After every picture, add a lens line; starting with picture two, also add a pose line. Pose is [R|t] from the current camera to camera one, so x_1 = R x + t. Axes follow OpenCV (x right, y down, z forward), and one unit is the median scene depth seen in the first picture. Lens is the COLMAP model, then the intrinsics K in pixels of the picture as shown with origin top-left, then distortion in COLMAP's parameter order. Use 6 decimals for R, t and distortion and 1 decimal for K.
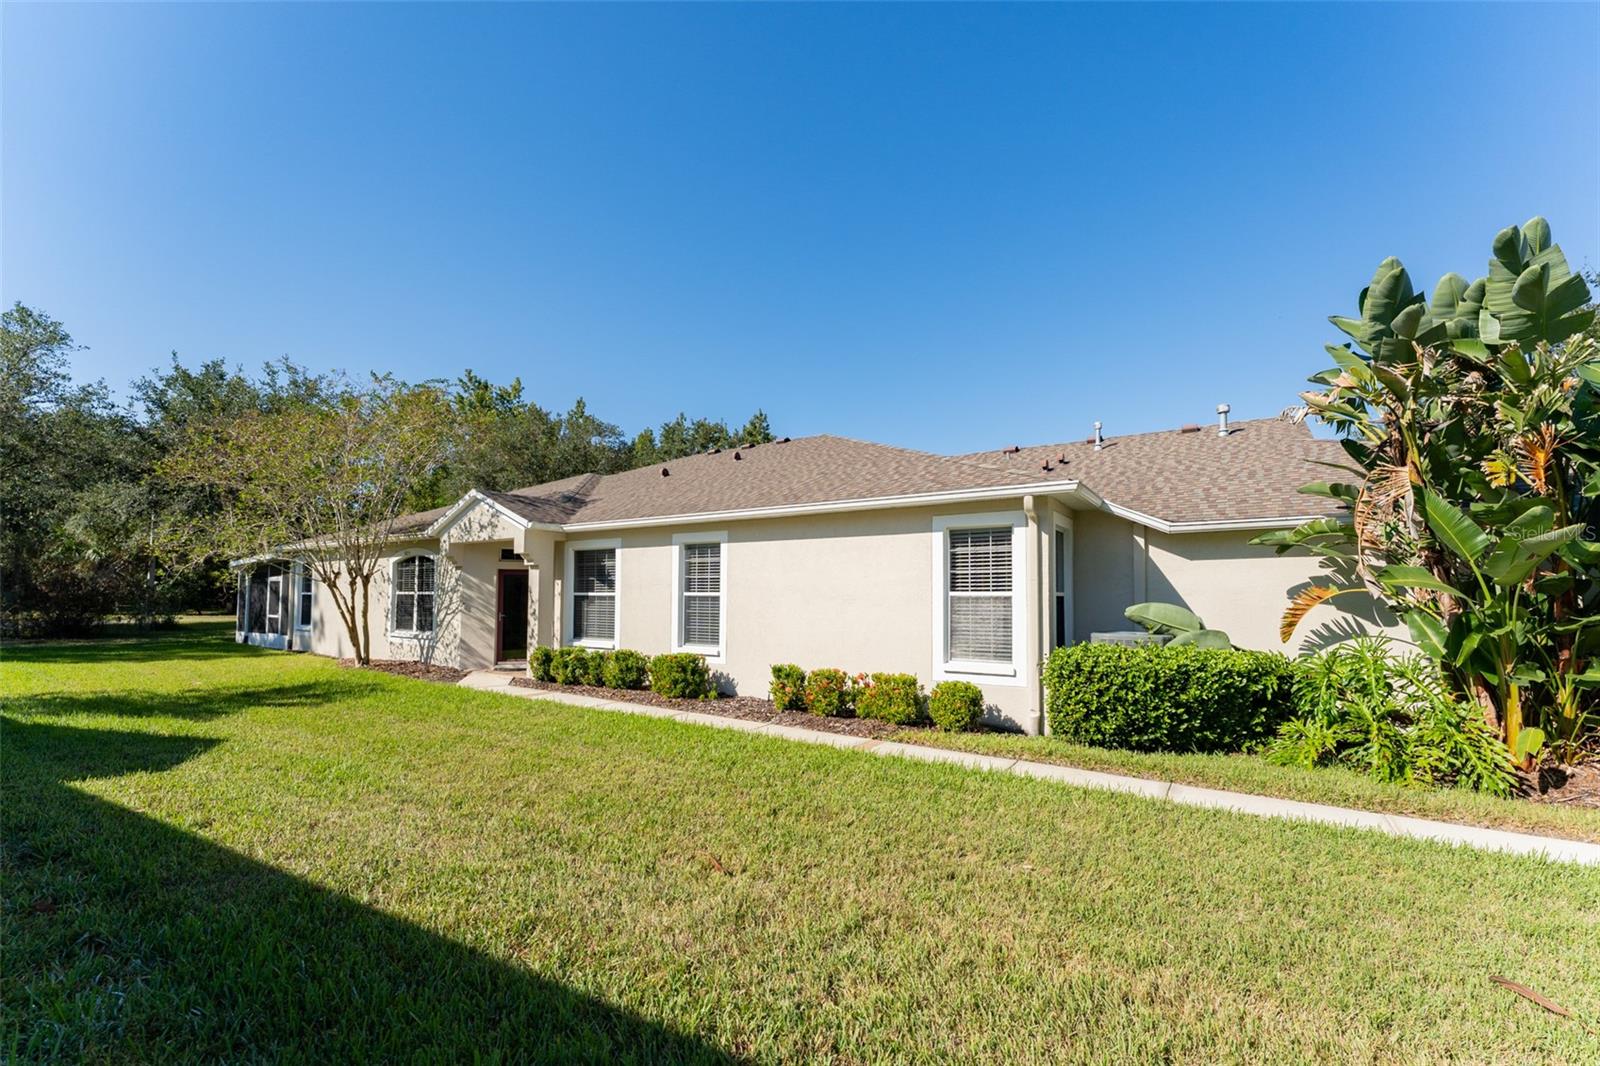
lens RADIAL K [[613.3, 0, 798.5], [0, 613.3, 581.3], [0, 0, 1]] dist [-0.001355, -0.000031]
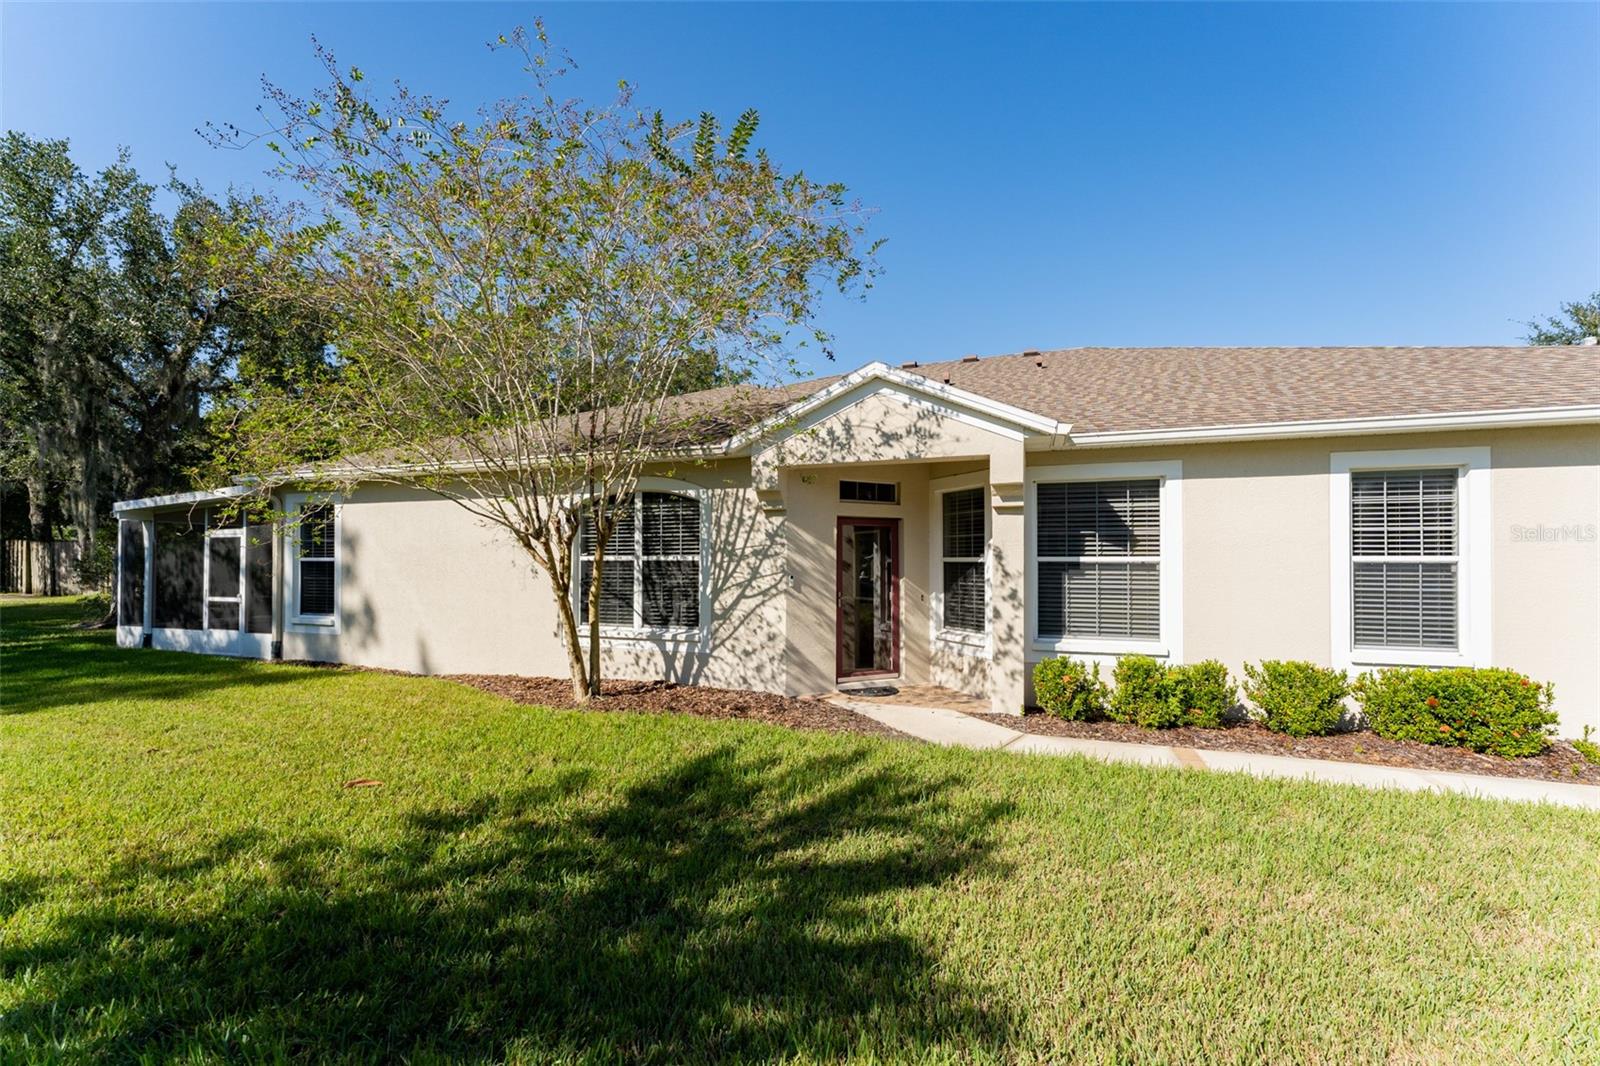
lens RADIAL K [[640.3, 0, 774.8], [0, 640.3, 558.2], [0, 0, 1]] dist [-0.000220, 0.000084]
pose [[0.977175, -0.002466, 0.212421, -0.668769], [-0.002196, 0.999762, 0.021711, 0.006294], [-0.212424, -0.021682, 0.976937, 0.431372]]
